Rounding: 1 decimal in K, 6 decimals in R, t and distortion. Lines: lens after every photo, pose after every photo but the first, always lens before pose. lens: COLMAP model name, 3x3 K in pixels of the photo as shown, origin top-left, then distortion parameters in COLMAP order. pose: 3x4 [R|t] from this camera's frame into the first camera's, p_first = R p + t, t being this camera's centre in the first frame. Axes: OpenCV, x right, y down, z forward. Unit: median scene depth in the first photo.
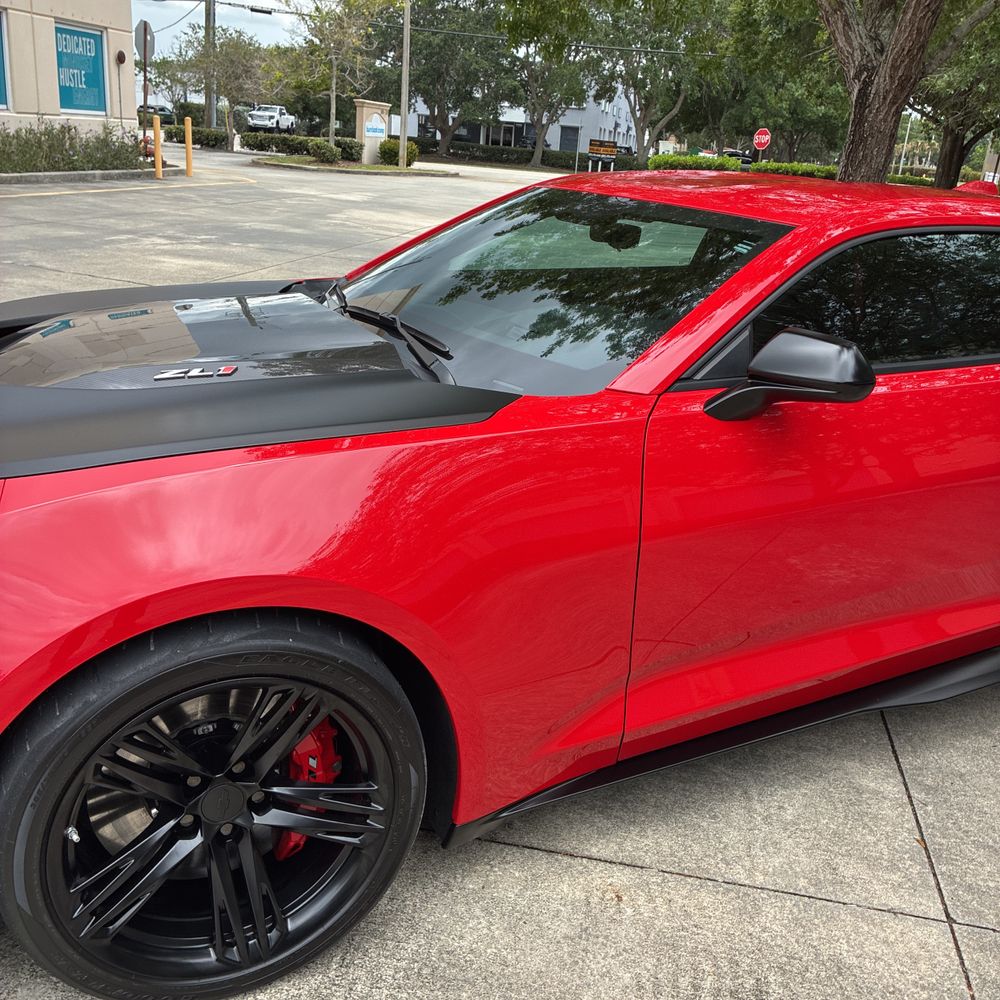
lens RADIAL K [[1013.9, 0, 509.9], [0, 1013.9, 498.3], [0, 0, 1]] dist [0.018482, 0.000000]
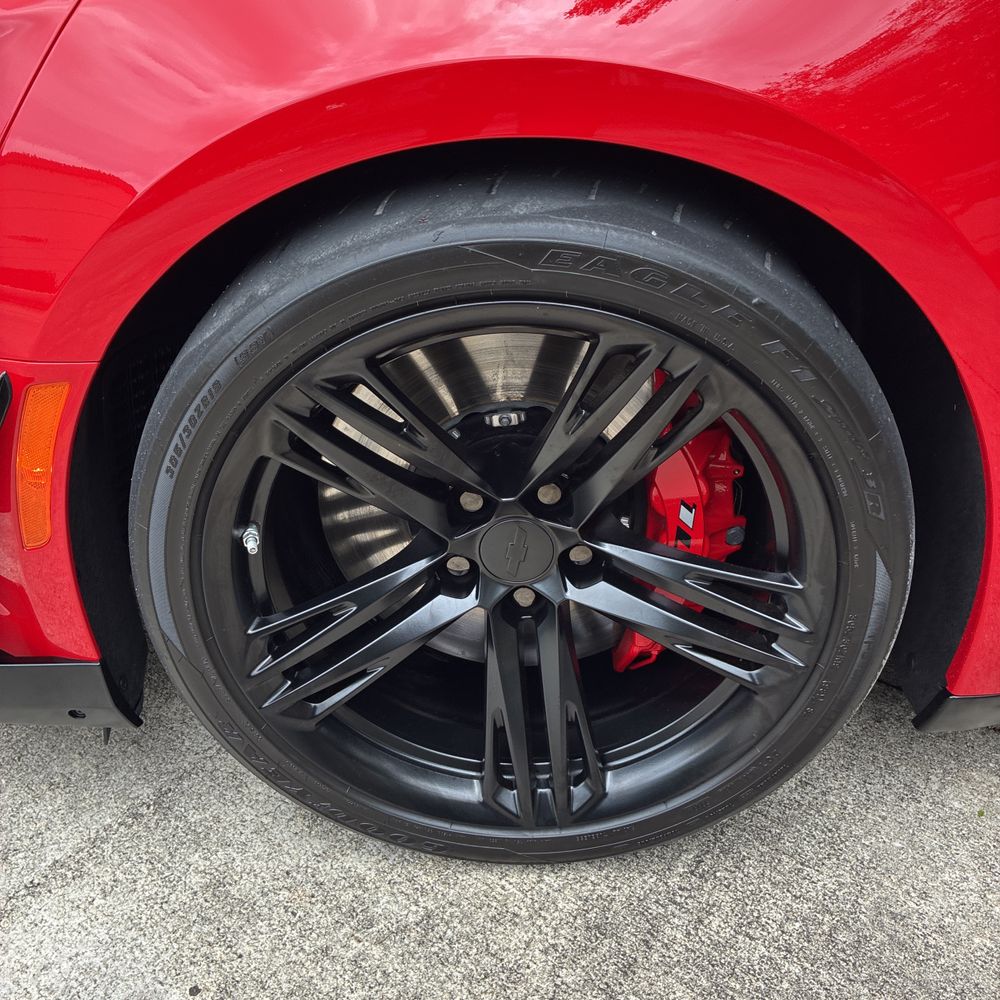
lens RADIAL K [[1013.9, 0, 497.8], [0, 1013.9, 493.5], [0, 0, 1]] dist [0.018482, 0.000000]
pose [[0.876579, 0.178745, -0.446834, -0.046480], [-0.095747, 0.974681, 0.202064, 0.154099], [0.471638, -0.134342, 0.871499, 0.502705]]
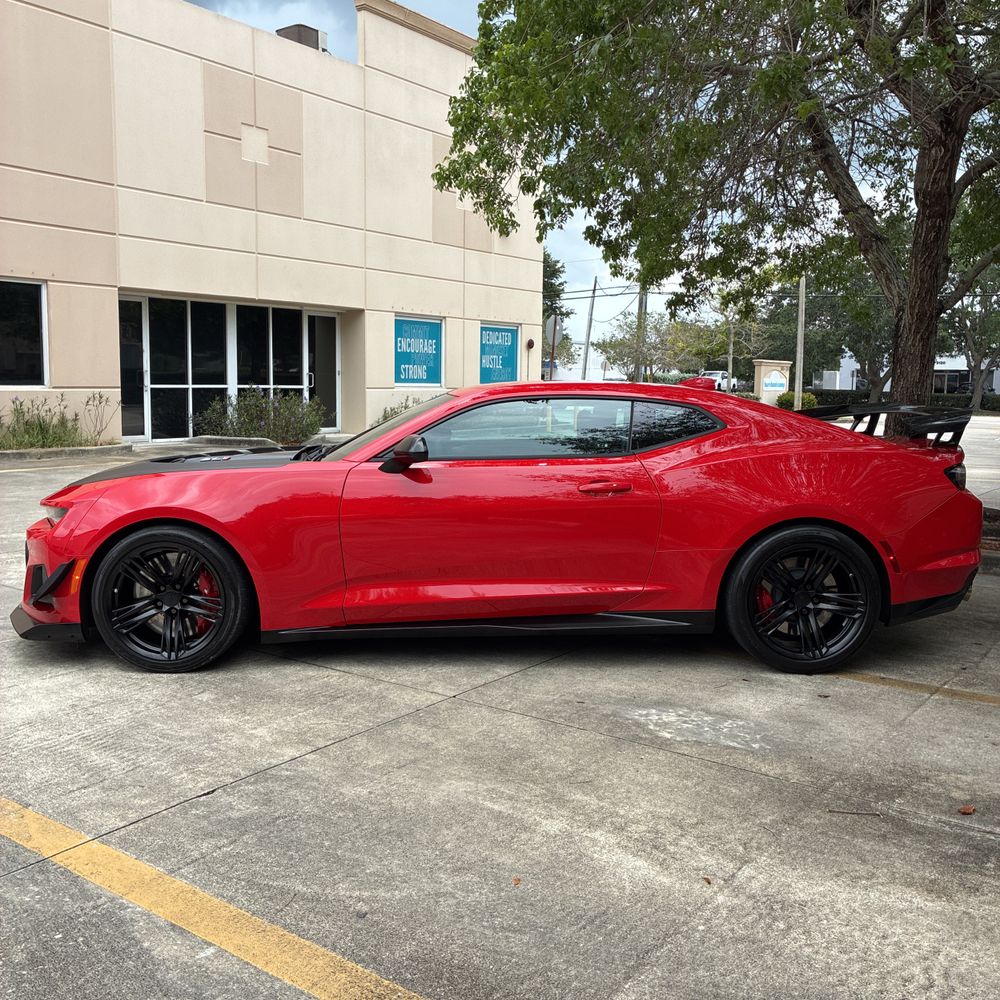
lens RADIAL K [[1013.9, 0, 508.9], [0, 1013.9, 496.2], [0, 0, 1]] dist [0.018482, 0.000000]
pose [[0.901262, -0.013512, -0.433064, 0.391285], [-0.092707, 0.970352, -0.223211, 0.124914], [0.423241, 0.241320, 0.873288, -0.245830]]
